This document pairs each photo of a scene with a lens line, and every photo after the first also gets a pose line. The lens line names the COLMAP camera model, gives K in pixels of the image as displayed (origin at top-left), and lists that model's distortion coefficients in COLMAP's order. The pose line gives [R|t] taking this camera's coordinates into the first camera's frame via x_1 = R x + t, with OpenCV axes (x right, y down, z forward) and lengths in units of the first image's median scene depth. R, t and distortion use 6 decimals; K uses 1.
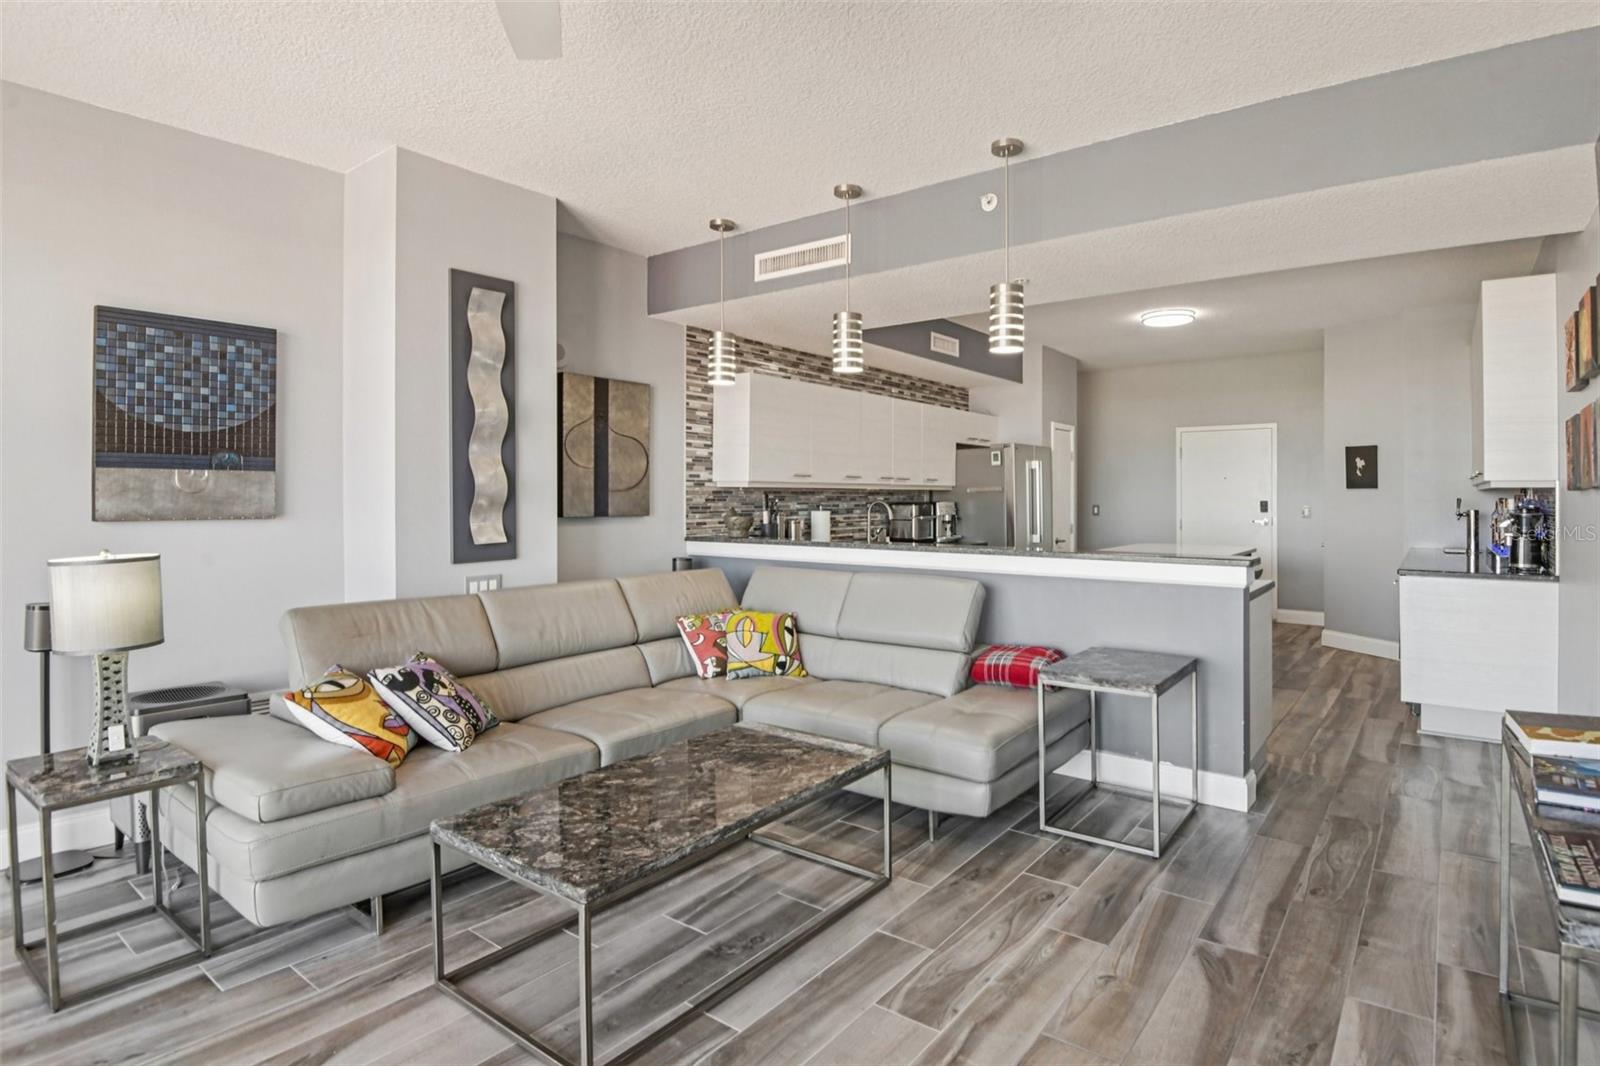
lens RADIAL K [[836.4, 0, 870.1], [0, 836.4, 502.2], [0, 0, 1]] dist [0.007225, -0.034788]
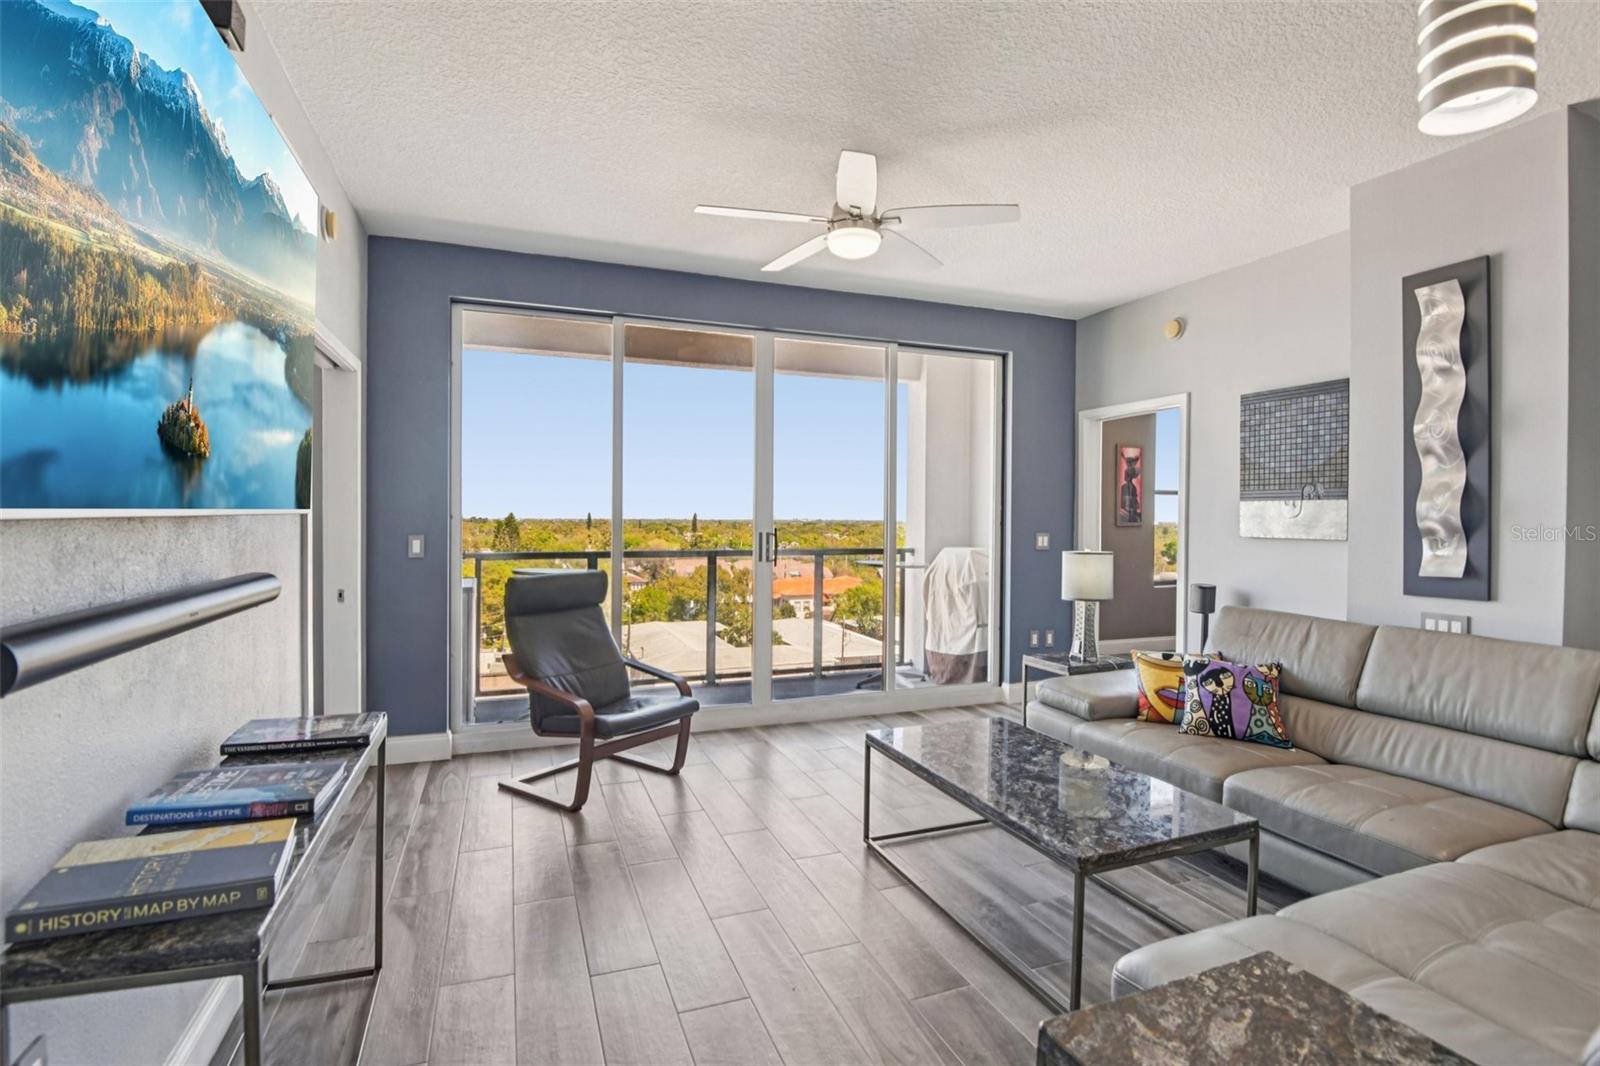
lens RADIAL K [[760.5, 0, 800.4], [0, 760.5, 520.0], [0, 0, 1]] dist [0.000713, -0.021715]
pose [[-0.559401, 0.001225, -0.828896, 0.571570], [-0.009984, 0.999916, 0.008215, -0.009185], [0.828837, 0.012871, -0.559342, 0.916087]]
